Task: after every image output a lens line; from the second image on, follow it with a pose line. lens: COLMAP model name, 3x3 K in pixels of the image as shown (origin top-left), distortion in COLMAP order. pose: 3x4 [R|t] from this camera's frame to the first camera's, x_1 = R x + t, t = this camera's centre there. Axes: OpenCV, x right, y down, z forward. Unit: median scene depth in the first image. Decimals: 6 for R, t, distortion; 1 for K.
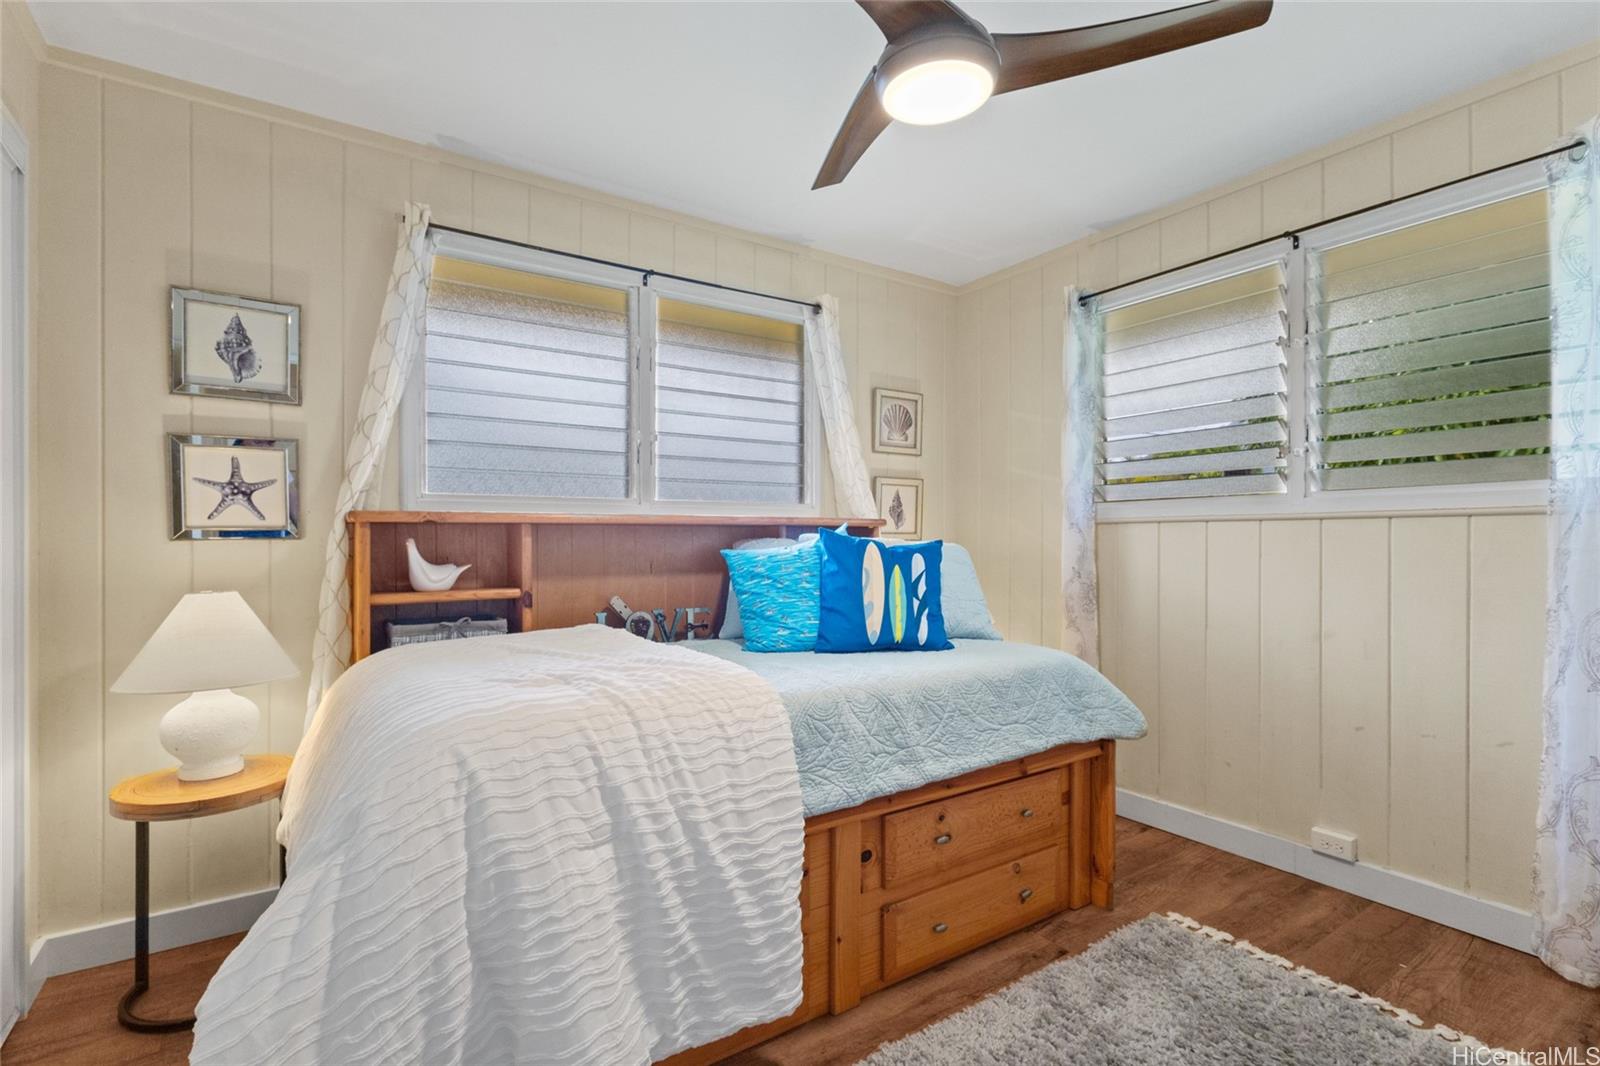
lens RADIAL K [[738.8, 0, 796.1], [0, 738.8, 537.2], [0, 0, 1]] dist [-0.001514, 0.000486]
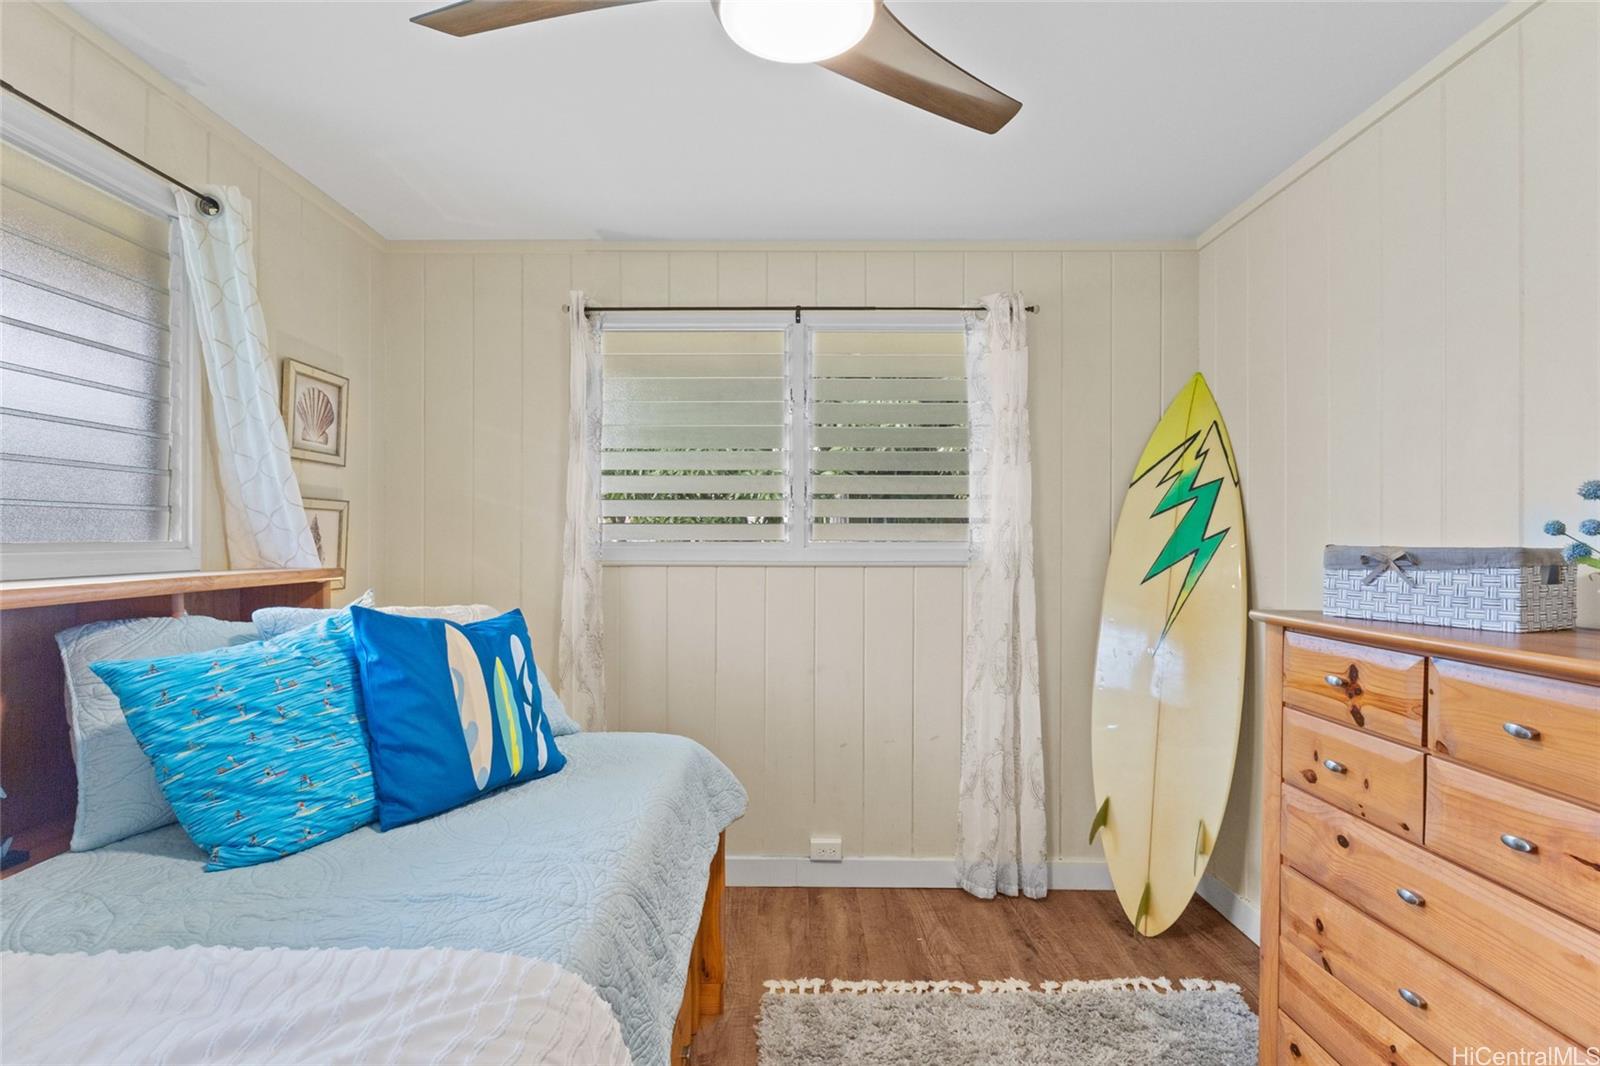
lens RADIAL K [[738.8, 0, 796.1], [0, 738.8, 537.2], [0, 0, 1]] dist [-0.001514, 0.000486]
pose [[0.558140, 0.006077, 0.829725, -0.256699], [-0.004775, 0.999980, -0.004111, -0.066210], [-0.829733, -0.001667, 0.558158, 0.397556]]
